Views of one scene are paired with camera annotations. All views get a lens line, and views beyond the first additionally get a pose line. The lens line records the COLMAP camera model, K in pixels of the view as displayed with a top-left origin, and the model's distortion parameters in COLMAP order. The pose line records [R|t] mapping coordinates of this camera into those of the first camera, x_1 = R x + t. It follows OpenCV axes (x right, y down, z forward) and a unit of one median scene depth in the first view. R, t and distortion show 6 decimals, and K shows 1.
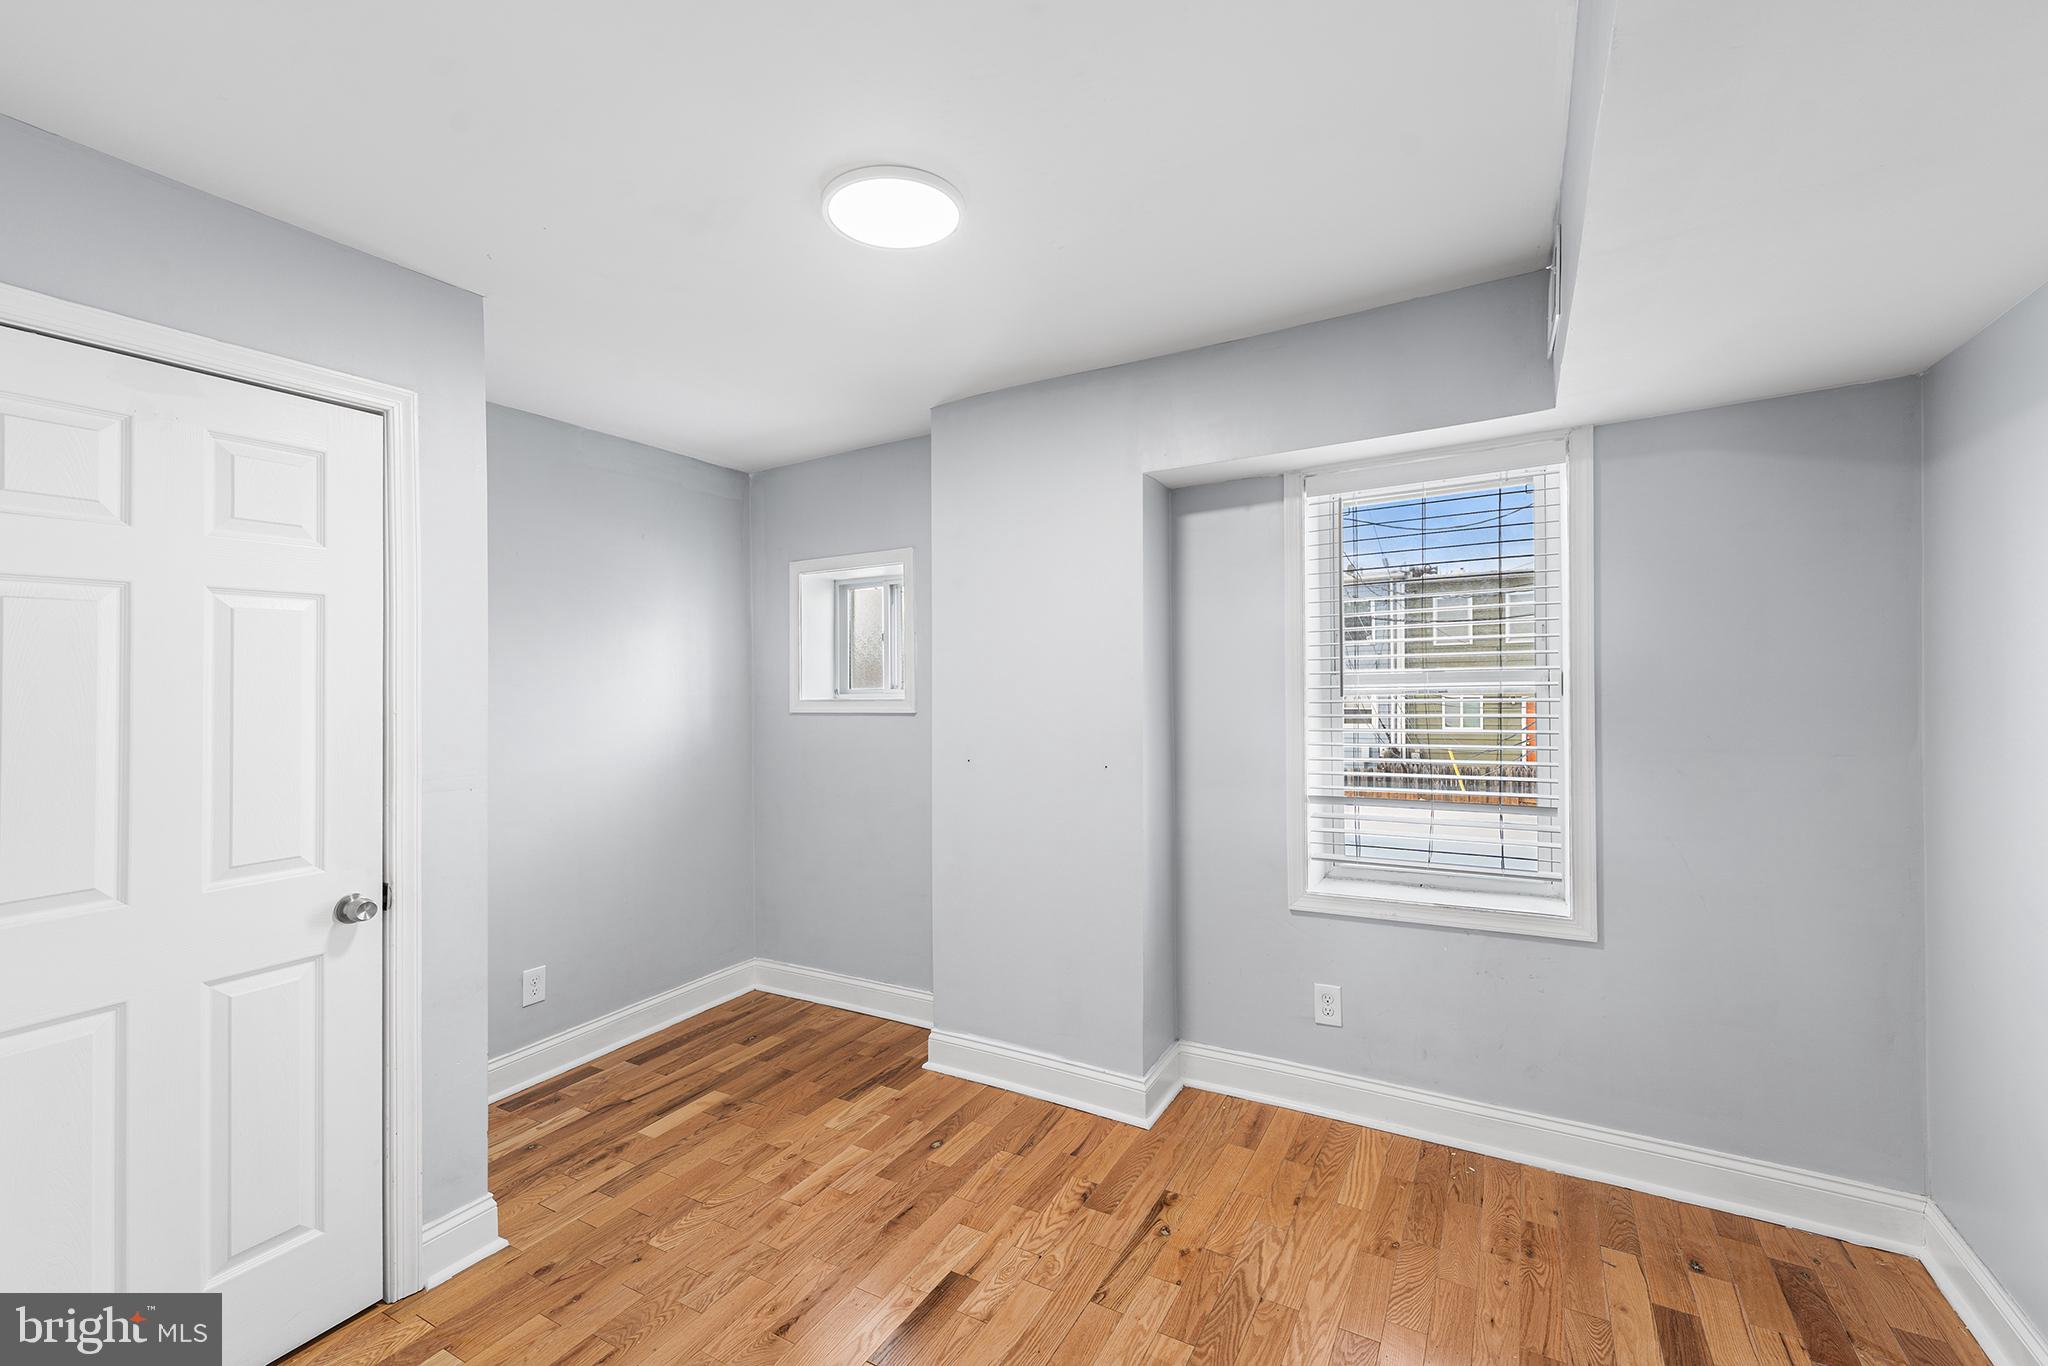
lens RADIAL K [[821.7, 0, 1016.3], [0, 821.7, 697.2], [0, 0, 1]] dist [0.007701, -0.000227]
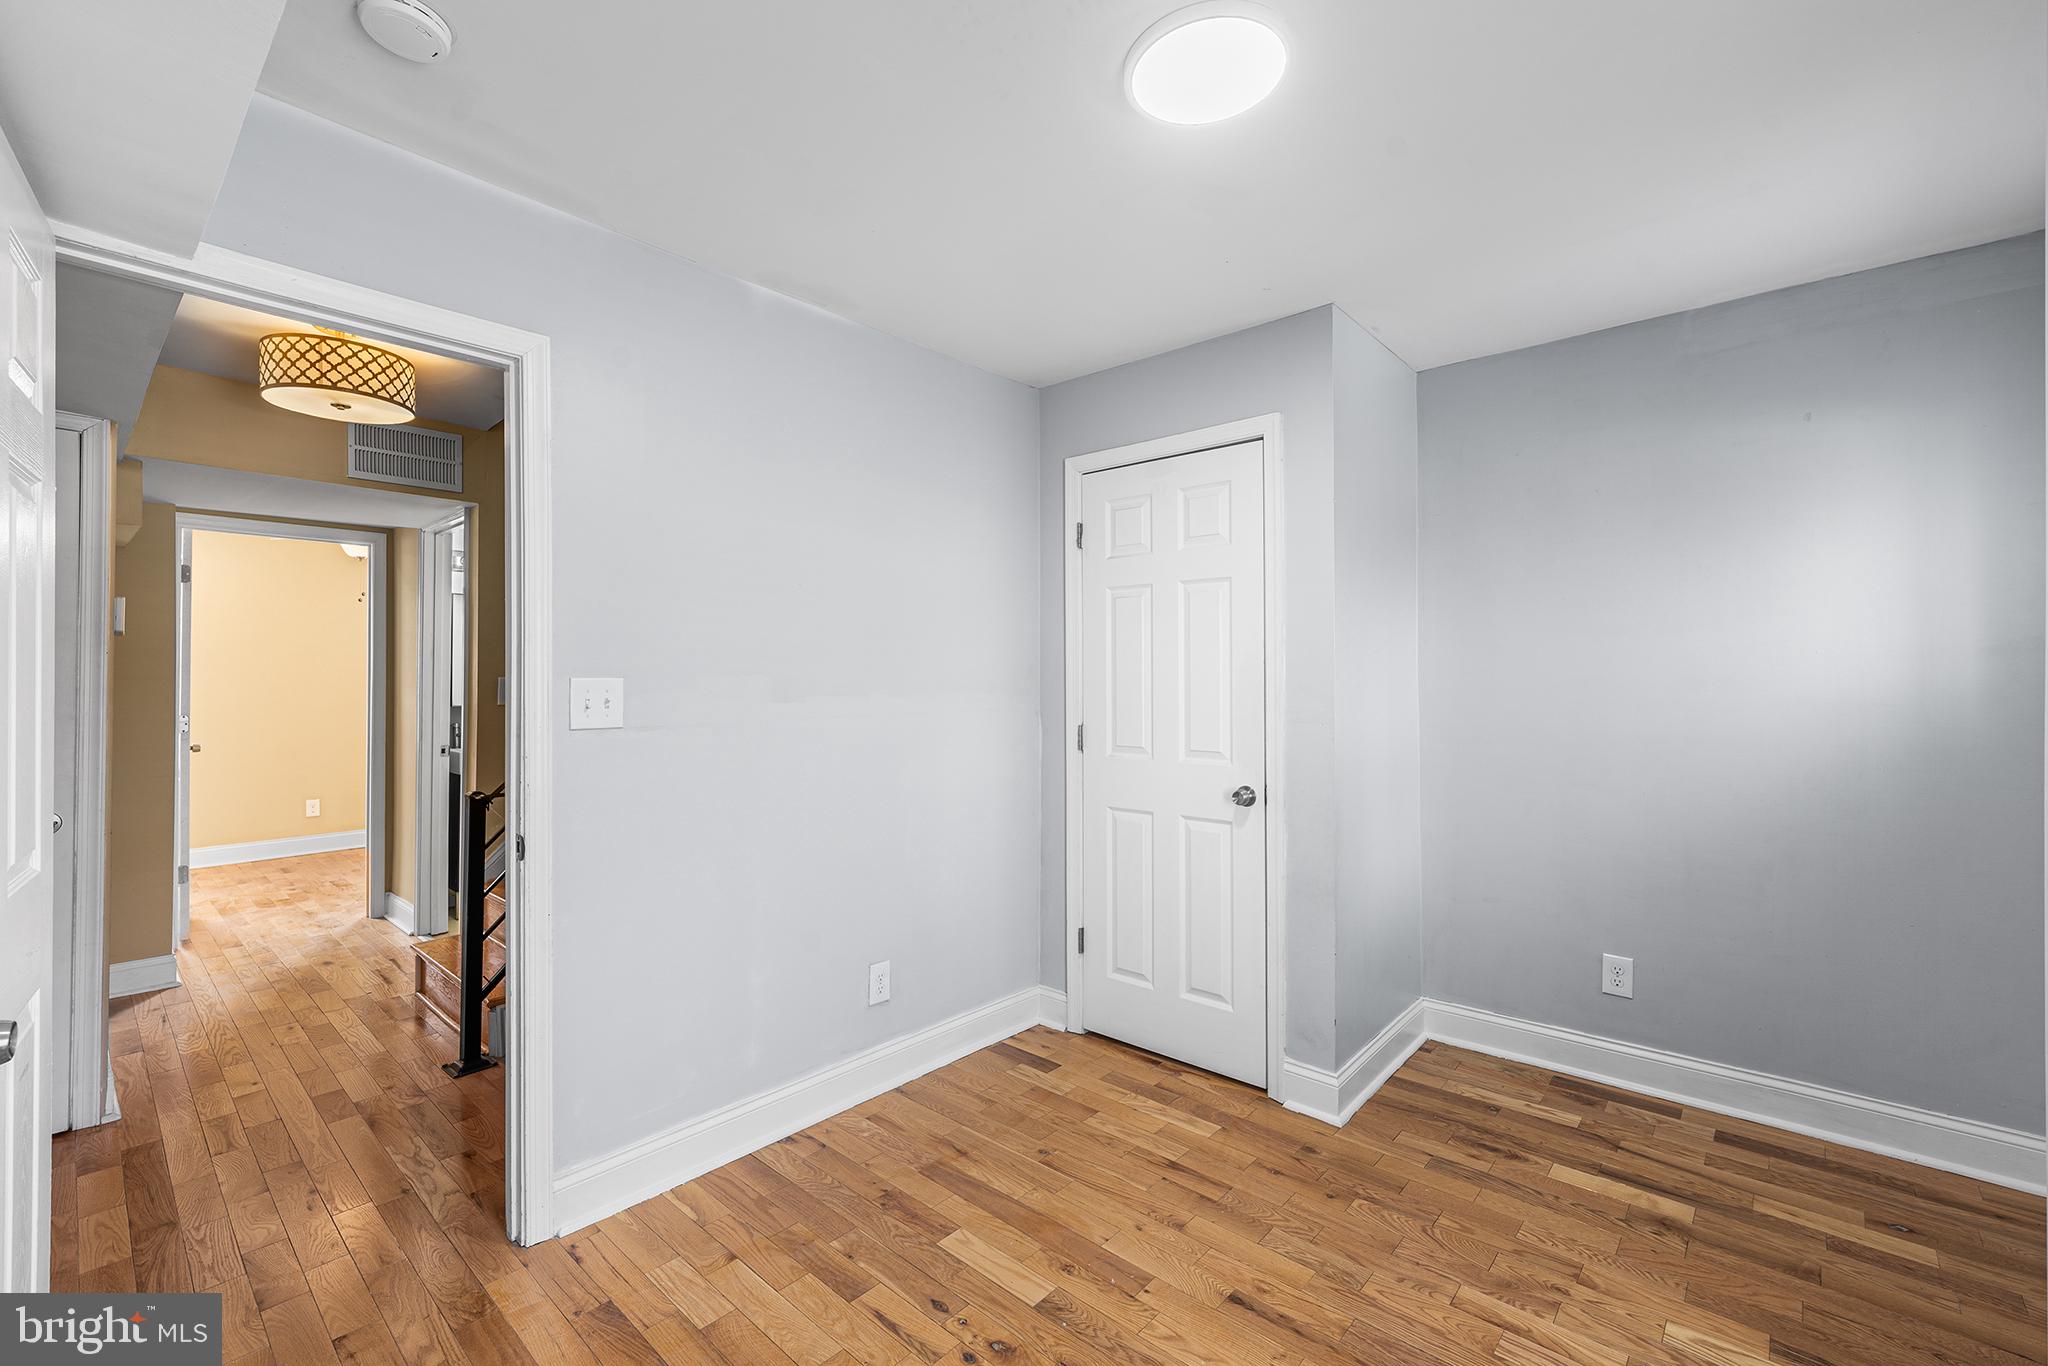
lens RADIAL K [[854.9, 0, 1045.0], [0, 854.9, 670.0], [0, 0, 1]] dist [0.015364, 0.000553]
pose [[-0.167055, 0.014107, -0.985847, 0.479165], [-0.004932, 0.999873, 0.015144, 0.013133], [0.985935, 0.007392, -0.166964, 0.618653]]
